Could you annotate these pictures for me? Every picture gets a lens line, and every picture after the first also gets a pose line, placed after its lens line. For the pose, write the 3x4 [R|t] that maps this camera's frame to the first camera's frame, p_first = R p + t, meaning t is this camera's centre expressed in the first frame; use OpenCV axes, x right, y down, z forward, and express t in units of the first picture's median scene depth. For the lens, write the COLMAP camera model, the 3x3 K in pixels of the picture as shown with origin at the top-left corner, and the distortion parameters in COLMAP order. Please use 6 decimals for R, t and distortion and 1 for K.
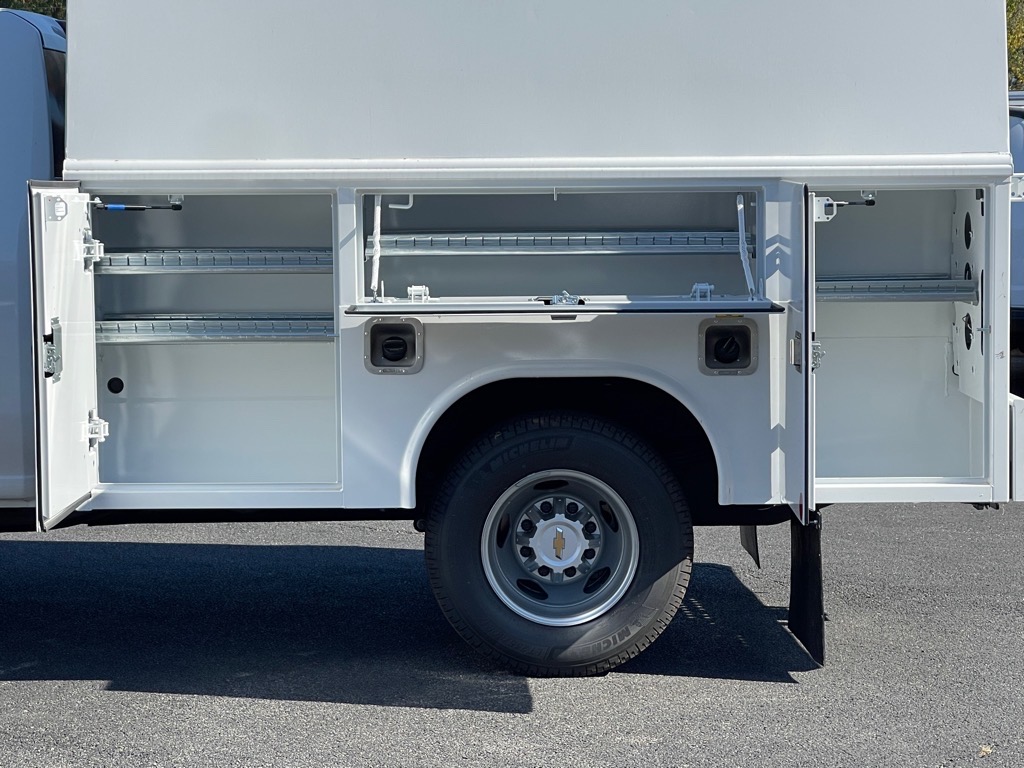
lens RADIAL K [[2438.0, 0, 489.9], [0, 2438.0, 394.6], [0, 0, 1]] dist [0.180835, 0.000000]
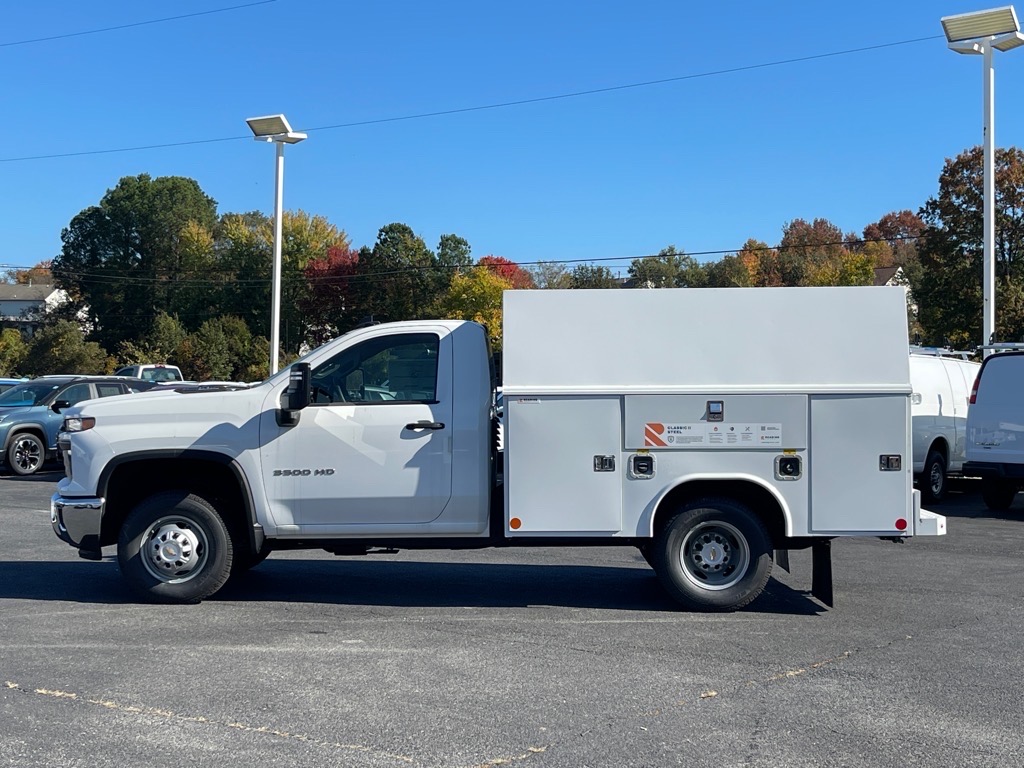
lens RADIAL K [[1443.7, 0, 493.9], [0, 1443.7, 415.2], [0, 0, 1]] dist [0.025557, 0.000000]
pose [[0.999044, 0.001489, -0.043691, -0.119579], [-0.004411, 0.997754, -0.066846, 0.023712], [0.043493, 0.066975, 0.996806, -0.364453]]
